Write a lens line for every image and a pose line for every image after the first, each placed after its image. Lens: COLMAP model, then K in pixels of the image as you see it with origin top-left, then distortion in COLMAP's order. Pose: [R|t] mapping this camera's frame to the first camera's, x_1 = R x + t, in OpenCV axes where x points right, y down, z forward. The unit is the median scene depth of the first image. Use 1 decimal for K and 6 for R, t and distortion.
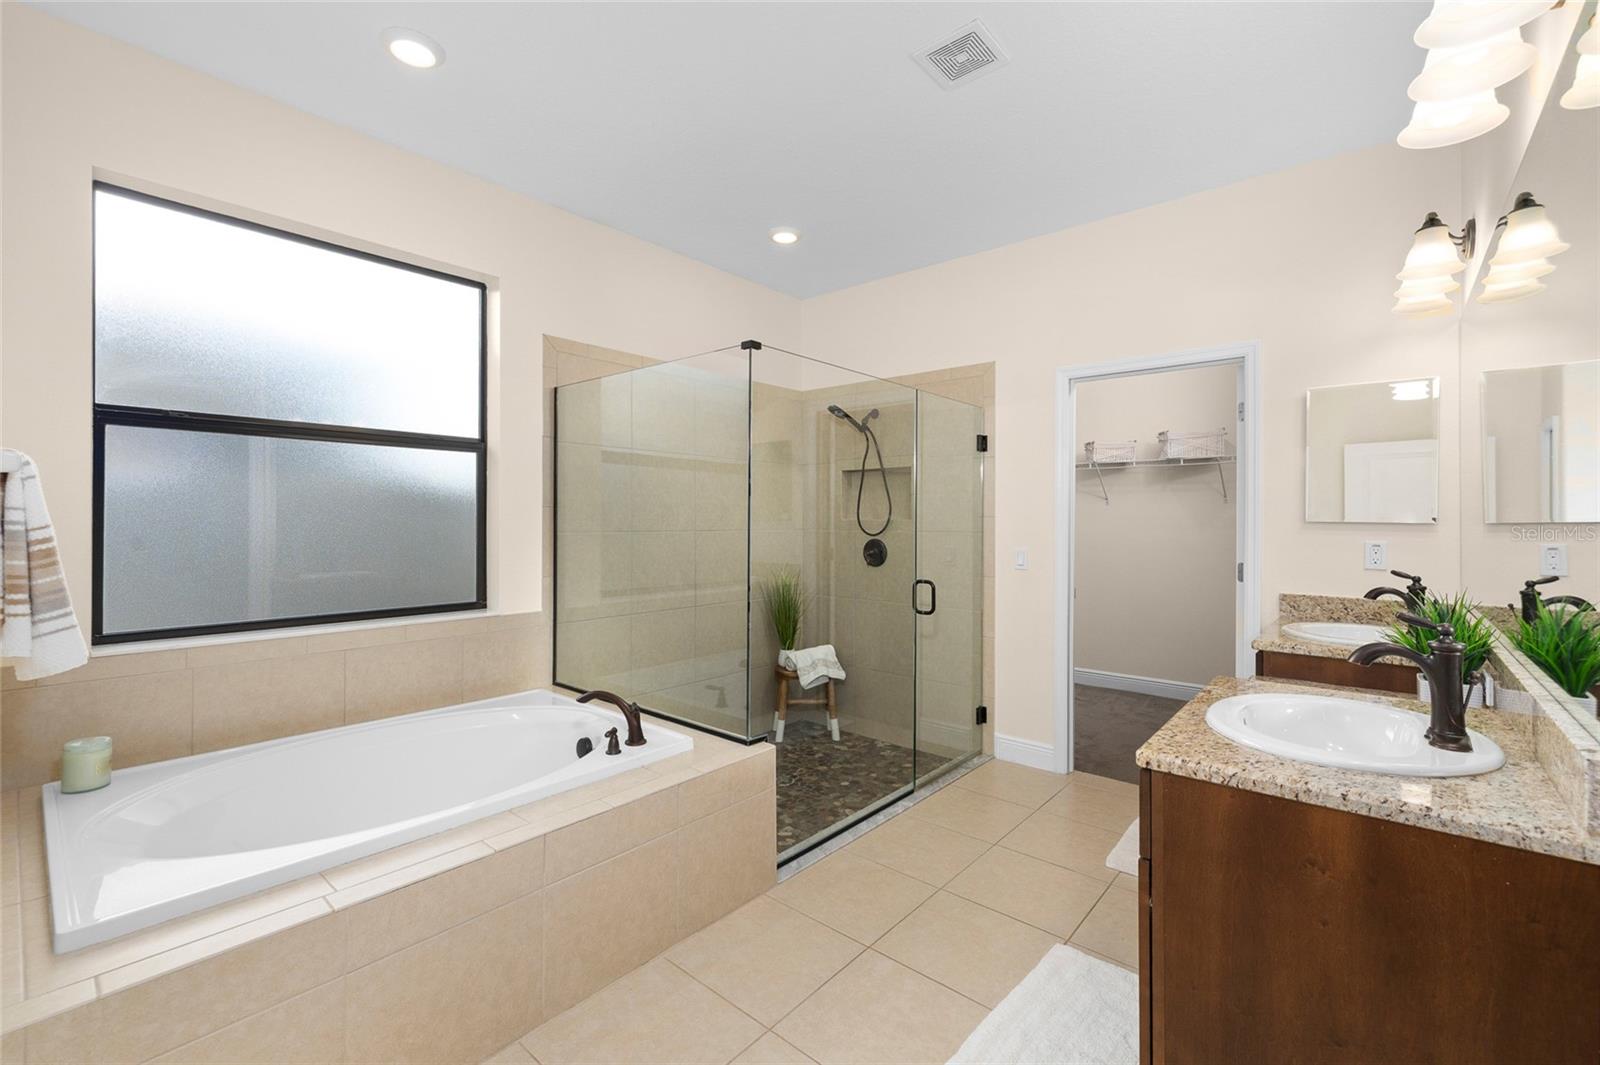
lens RADIAL K [[677.3, 0, 797.8], [0, 677.3, 524.4], [0, 0, 1]] dist [-0.000764, -0.000013]
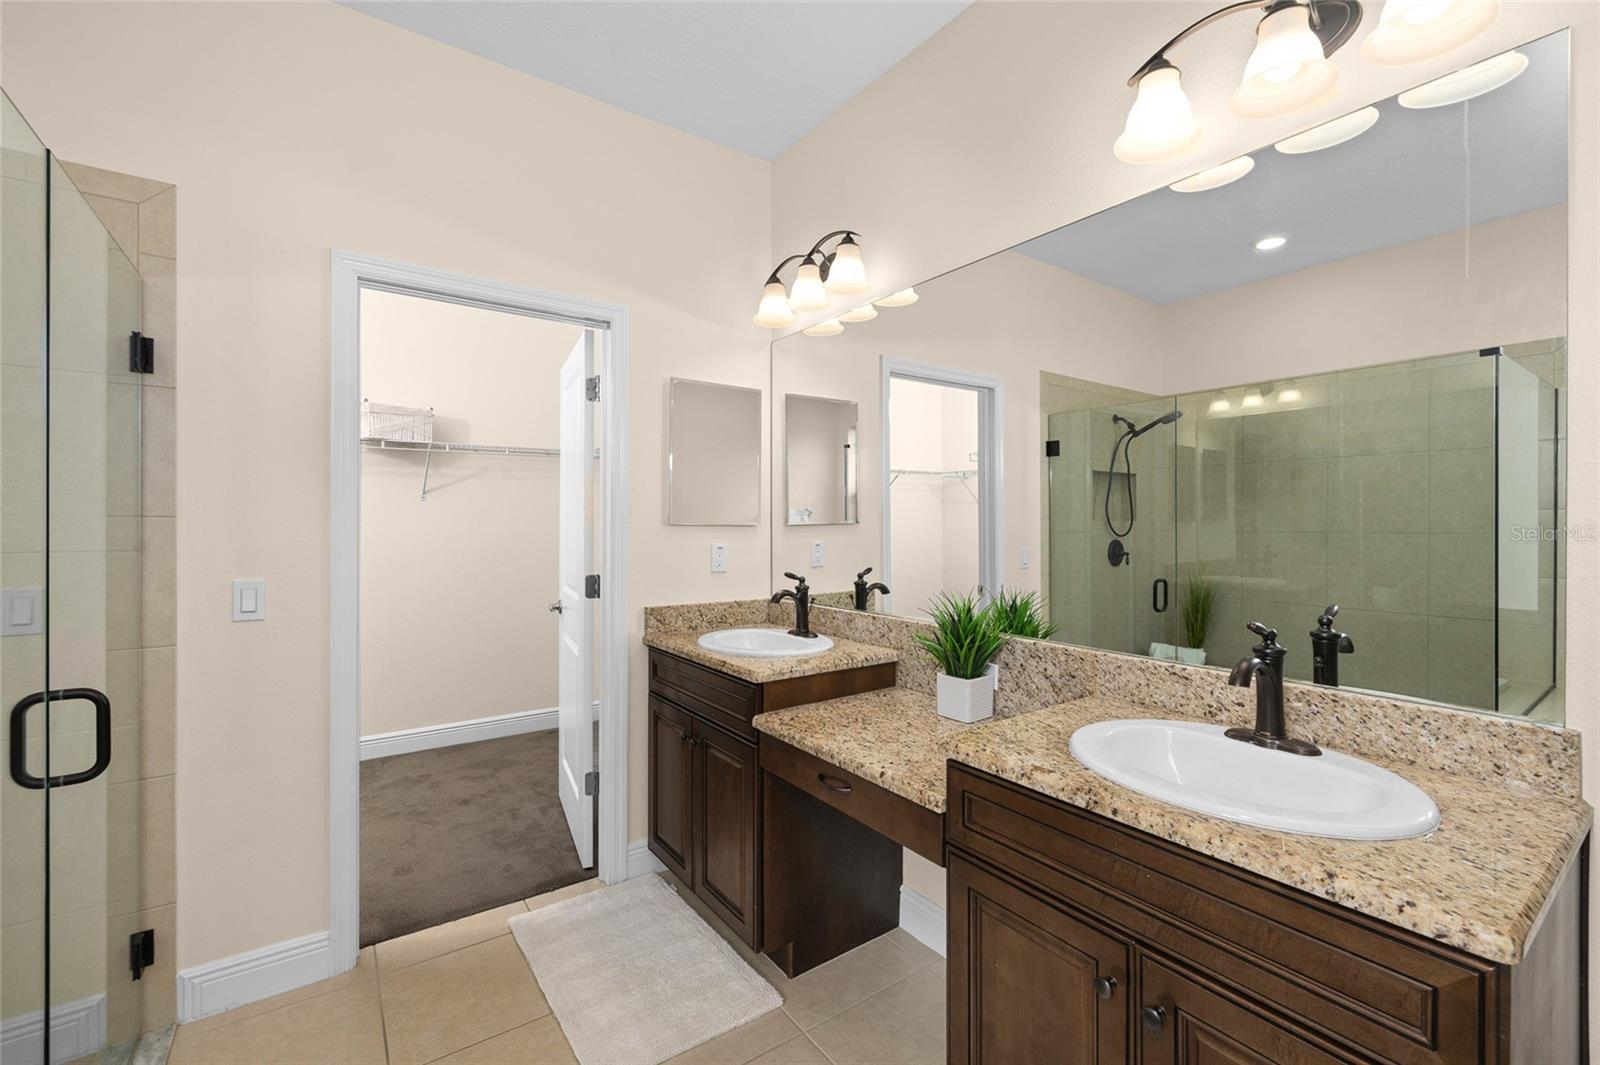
lens RADIAL K [[677.3, 0, 798.0], [0, 677.3, 523.4], [0, 0, 1]] dist [-0.000764, -0.000013]
pose [[0.243719, -0.004206, 0.969837, -0.083873], [0.005362, 0.999981, 0.002989, -0.007155], [-0.969831, 0.004472, 0.243737, 0.643338]]
